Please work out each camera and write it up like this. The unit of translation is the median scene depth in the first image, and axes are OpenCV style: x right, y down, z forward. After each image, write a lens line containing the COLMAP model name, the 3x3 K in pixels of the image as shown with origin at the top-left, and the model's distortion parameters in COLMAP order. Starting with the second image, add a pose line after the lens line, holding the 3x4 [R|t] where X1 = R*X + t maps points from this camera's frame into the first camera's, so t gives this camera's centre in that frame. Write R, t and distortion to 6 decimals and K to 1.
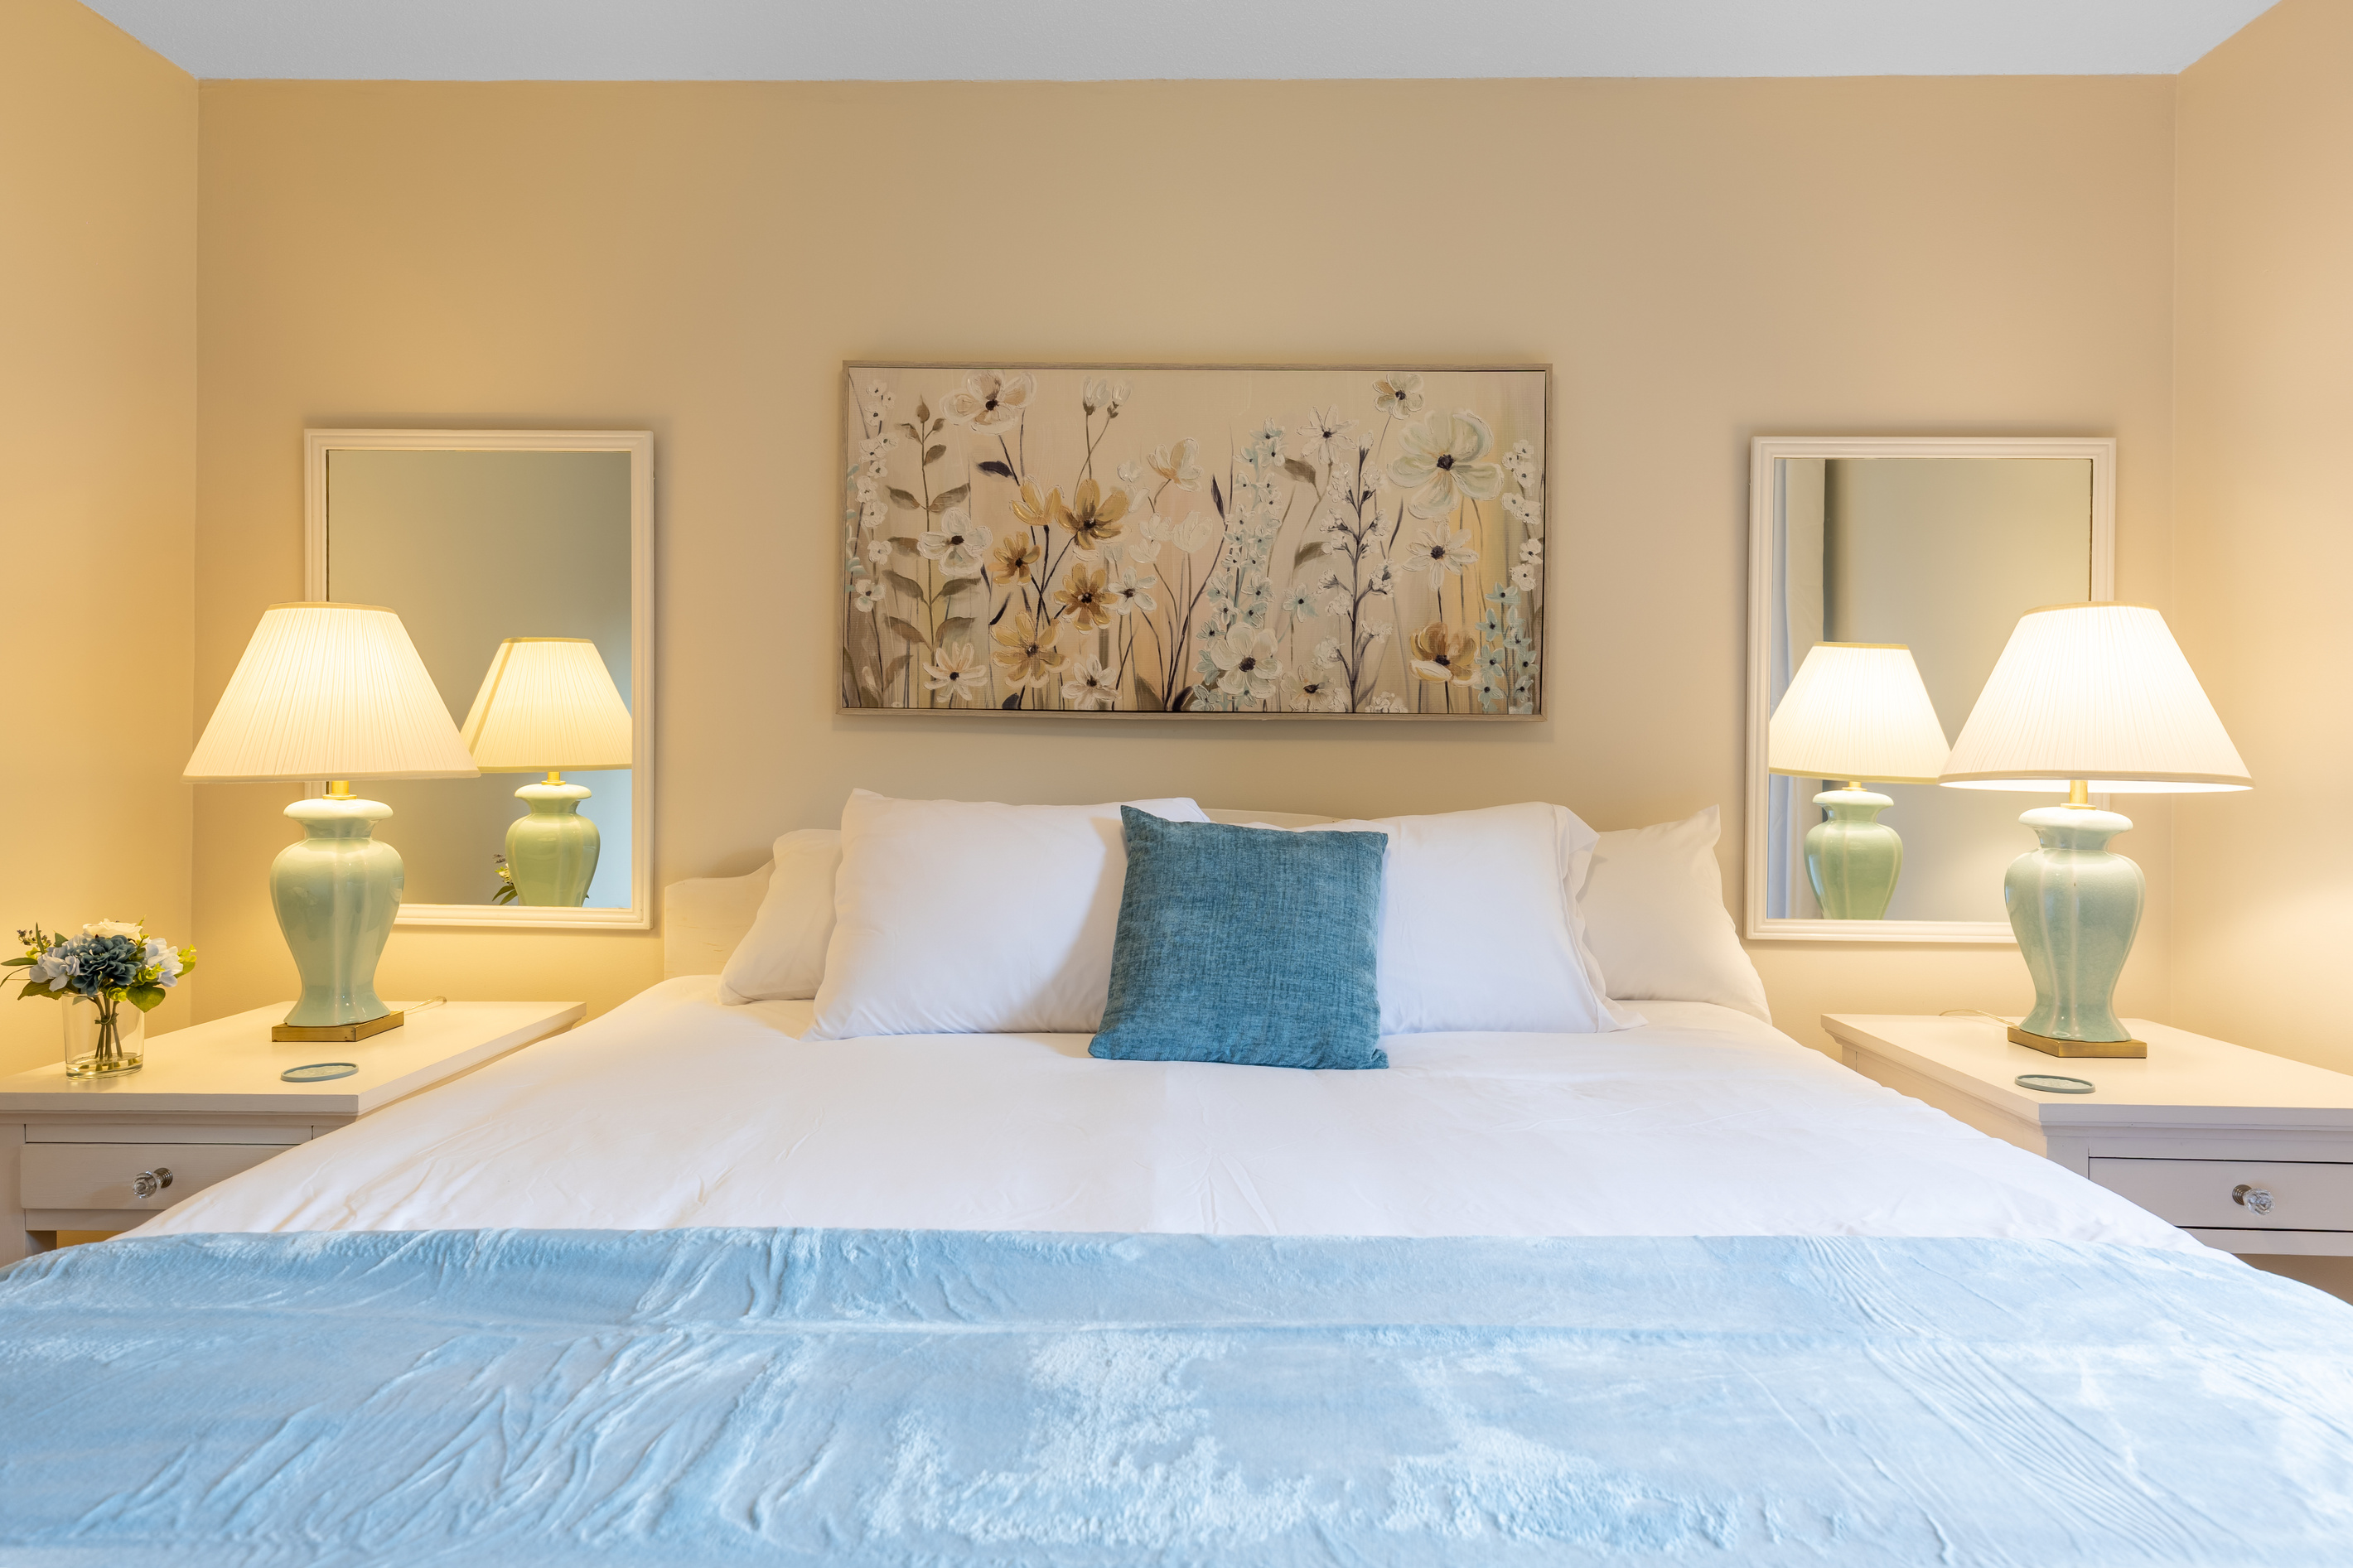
lens RADIAL K [[1398.2, 0, 1172.6], [0, 1398.2, 776.9], [0, 0, 1]] dist [0.006173, 0.002750]
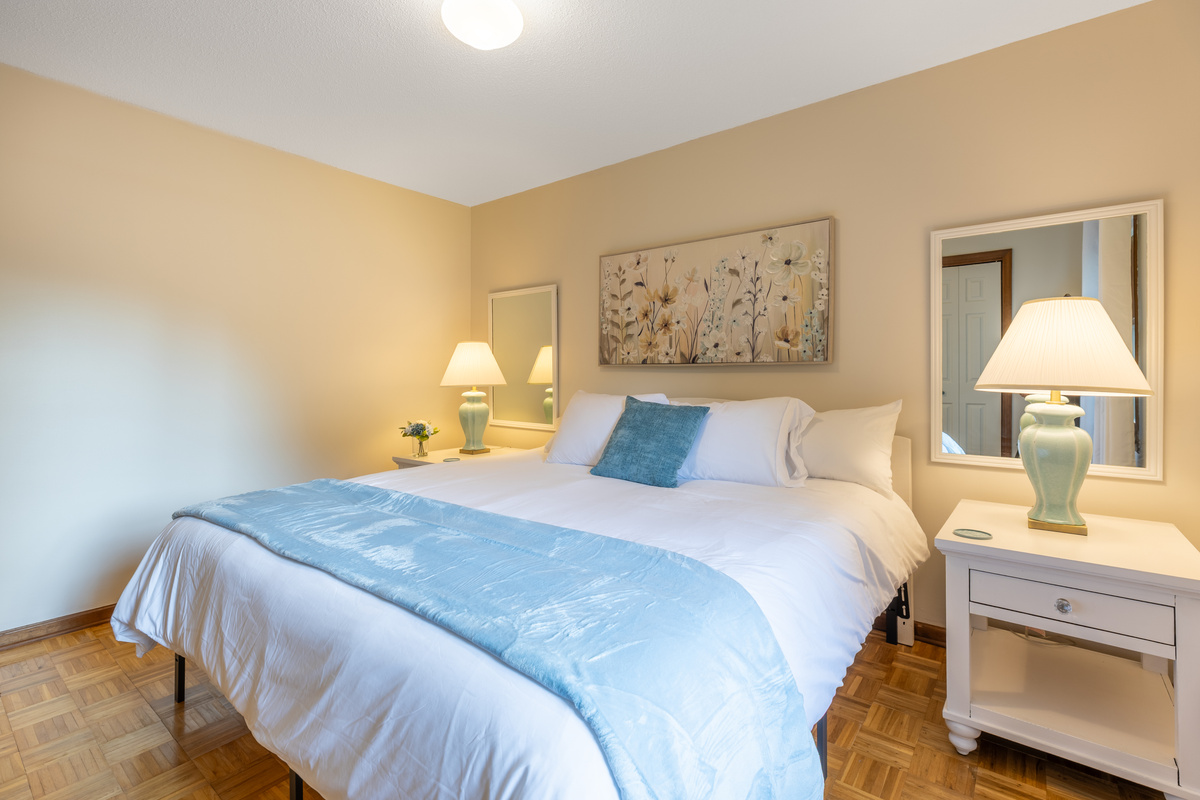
lens RADIAL K [[542.5, 0, 605.9], [0, 542.5, 382.5], [0, 0, 1]] dist [0.004799, -0.000127]
pose [[0.803253, -0.001899, -0.595636, 0.514049], [-0.001533, 0.999985, -0.005255, -0.001935], [0.595637, 0.005134, 0.803238, 0.016933]]
